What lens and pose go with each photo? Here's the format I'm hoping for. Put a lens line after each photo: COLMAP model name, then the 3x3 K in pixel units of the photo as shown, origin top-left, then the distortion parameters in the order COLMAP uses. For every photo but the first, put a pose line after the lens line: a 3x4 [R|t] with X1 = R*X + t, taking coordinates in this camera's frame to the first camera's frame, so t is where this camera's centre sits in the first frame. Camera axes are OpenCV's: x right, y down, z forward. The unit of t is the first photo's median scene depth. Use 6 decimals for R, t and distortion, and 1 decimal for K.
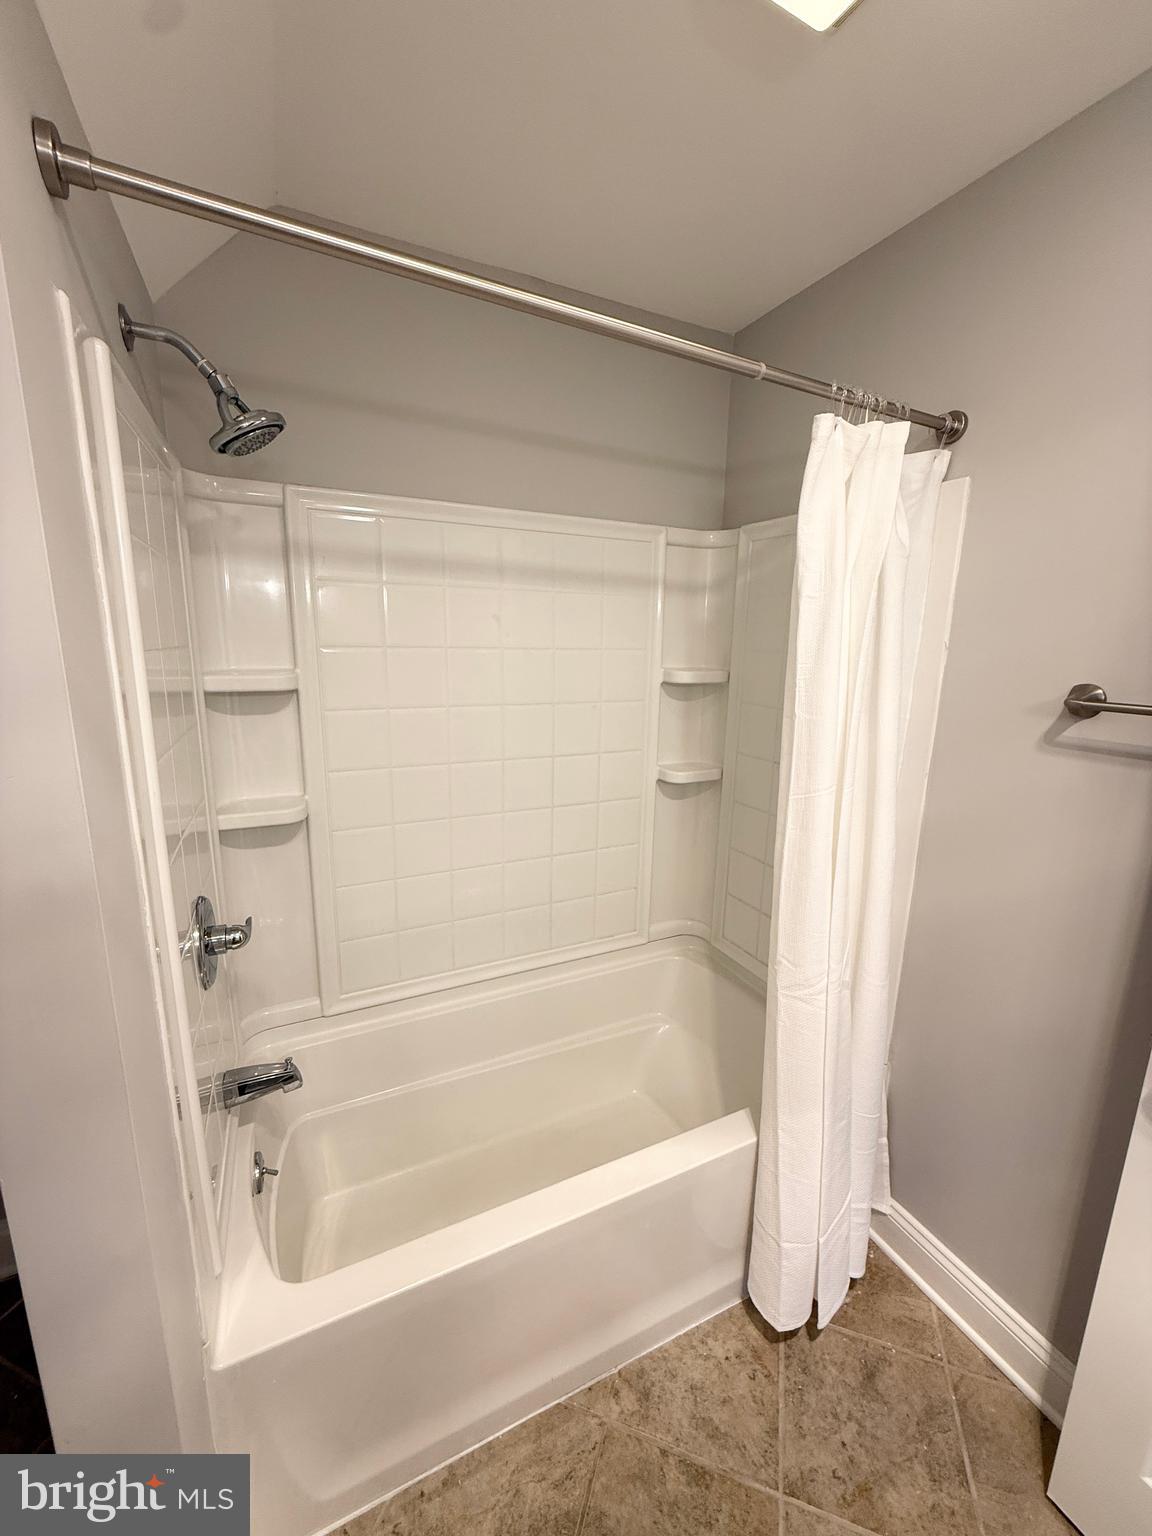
lens RADIAL K [[615.4, 0, 578.6], [0, 615.4, 766.7], [0, 0, 1]] dist [0.000119, -0.000130]
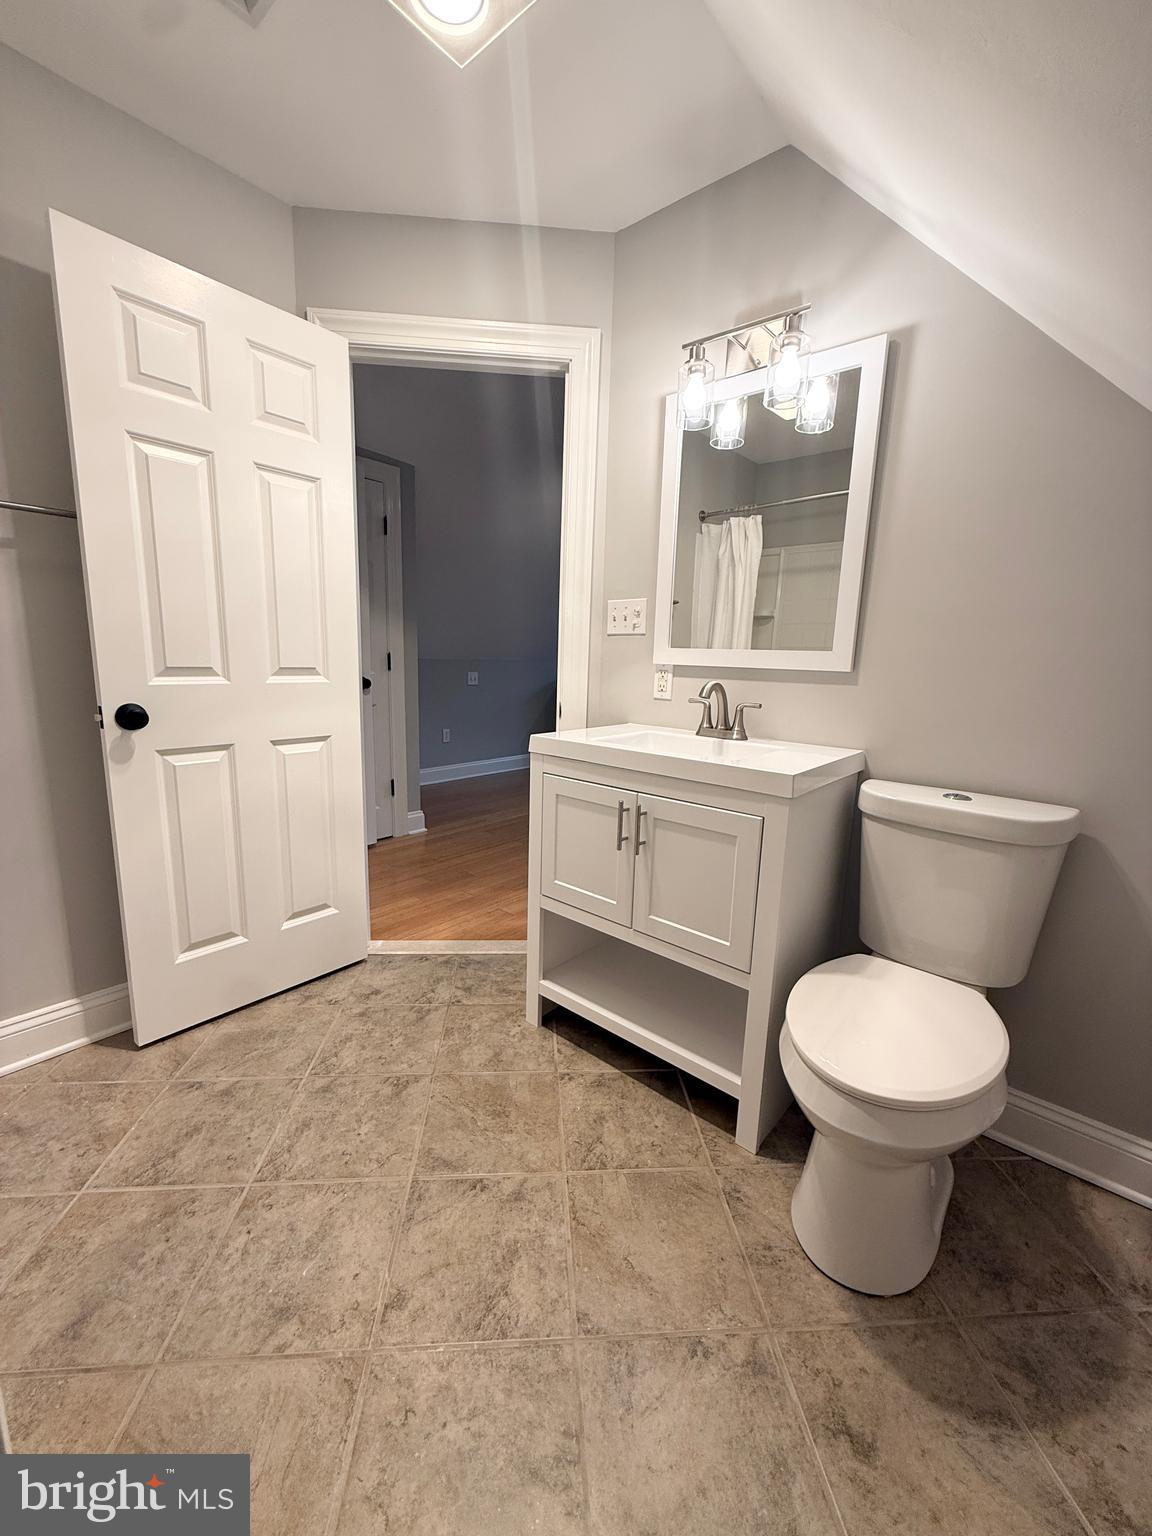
lens RADIAL K [[615.4, 0, 577.2], [0, 615.4, 767.8], [0, 0, 1]] dist [0.000119, -0.000130]
pose [[-0.397677, -0.195678, 0.896417, -0.878479], [0.144963, 0.951323, 0.271973, 0.241915], [-0.906002, 0.238105, -0.349953, 0.357768]]
